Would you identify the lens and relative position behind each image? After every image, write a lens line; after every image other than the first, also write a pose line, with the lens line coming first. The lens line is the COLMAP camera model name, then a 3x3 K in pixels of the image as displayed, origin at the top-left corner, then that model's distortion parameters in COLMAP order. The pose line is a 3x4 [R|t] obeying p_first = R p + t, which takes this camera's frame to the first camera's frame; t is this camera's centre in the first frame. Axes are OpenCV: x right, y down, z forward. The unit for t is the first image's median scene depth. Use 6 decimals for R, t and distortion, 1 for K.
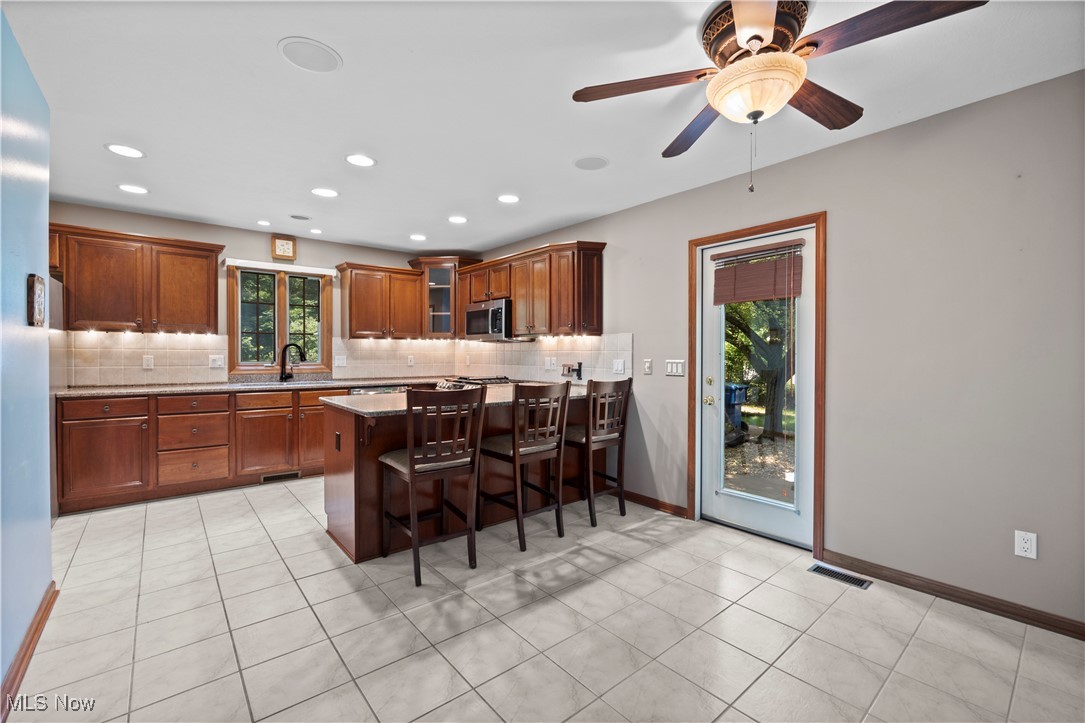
lens RADIAL K [[463.3, 0, 538.1], [0, 463.3, 361.2], [0, 0, 1]] dist [-0.013710, -0.000356]
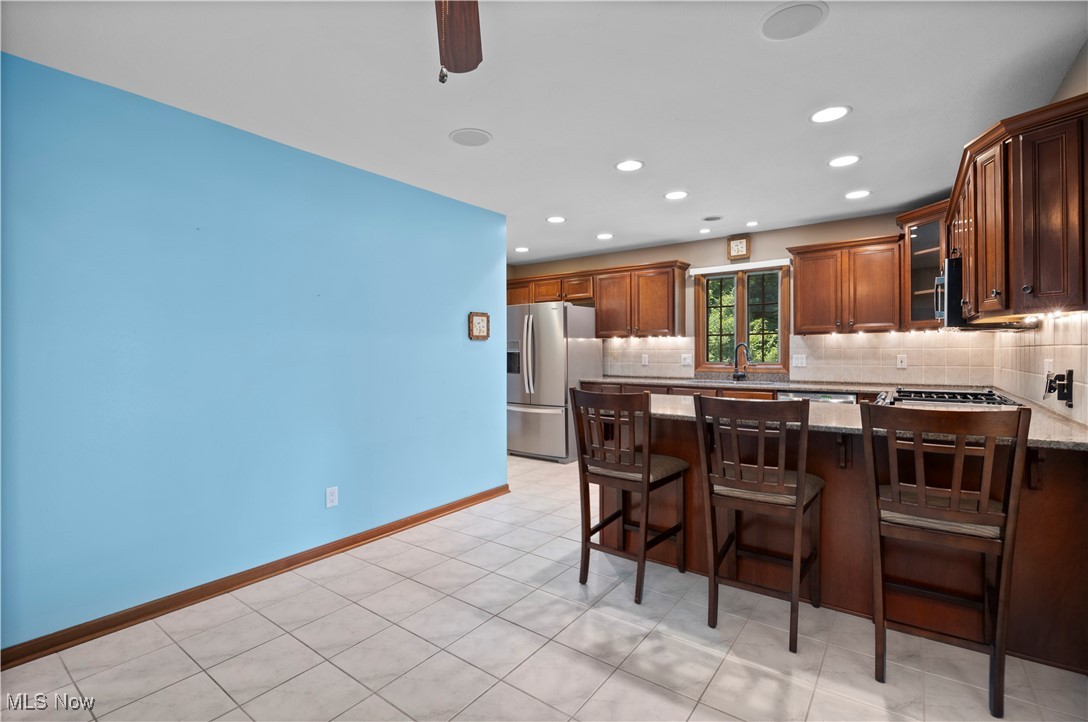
lens RADIAL K [[490.2, 0, 546.1], [0, 490.2, 357.5], [0, 0, 1]] dist [-0.014693, 0.001093]
pose [[0.230293, 0.006107, -0.973102, 0.450210], [-0.007319, 0.999963, 0.004544, -0.008938], [0.973094, 0.006075, 0.230329, 0.395974]]
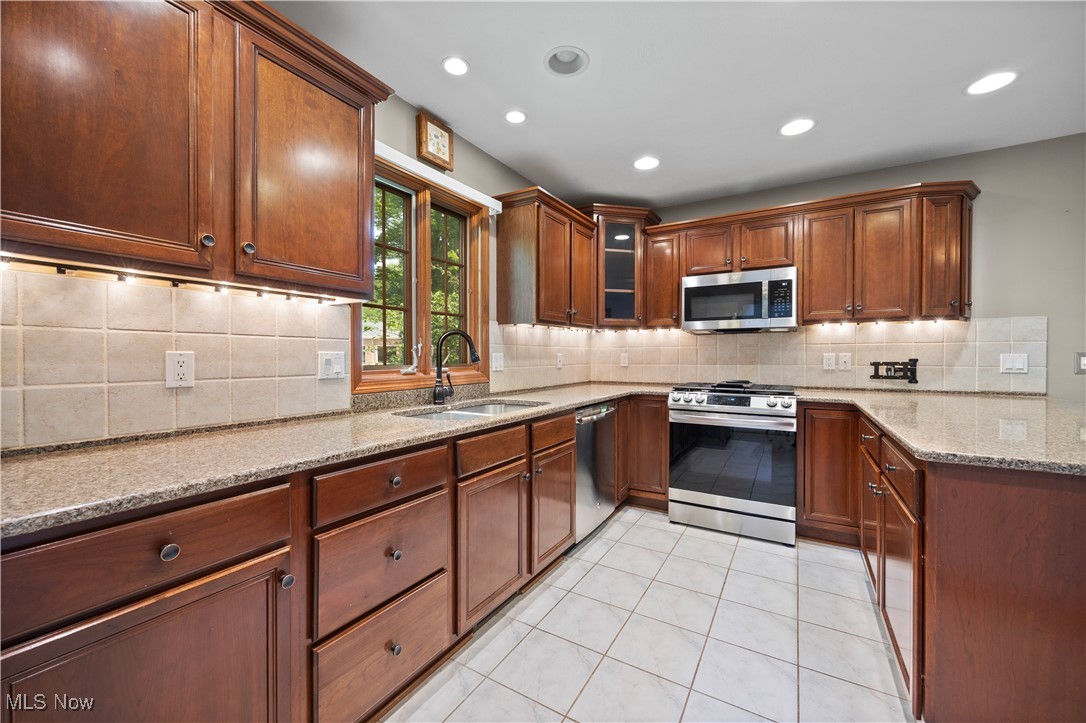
lens RADIAL K [[428.3, 0, 539.1], [0, 428.3, 357.8], [0, 0, 1]] dist [-0.000676, -0.000090]
pose [[0.942204, -0.007414, 0.334959, -0.693274], [0.010822, 0.999907, -0.008308, -0.000703], [-0.334866, 0.011453, 0.942196, 0.589211]]
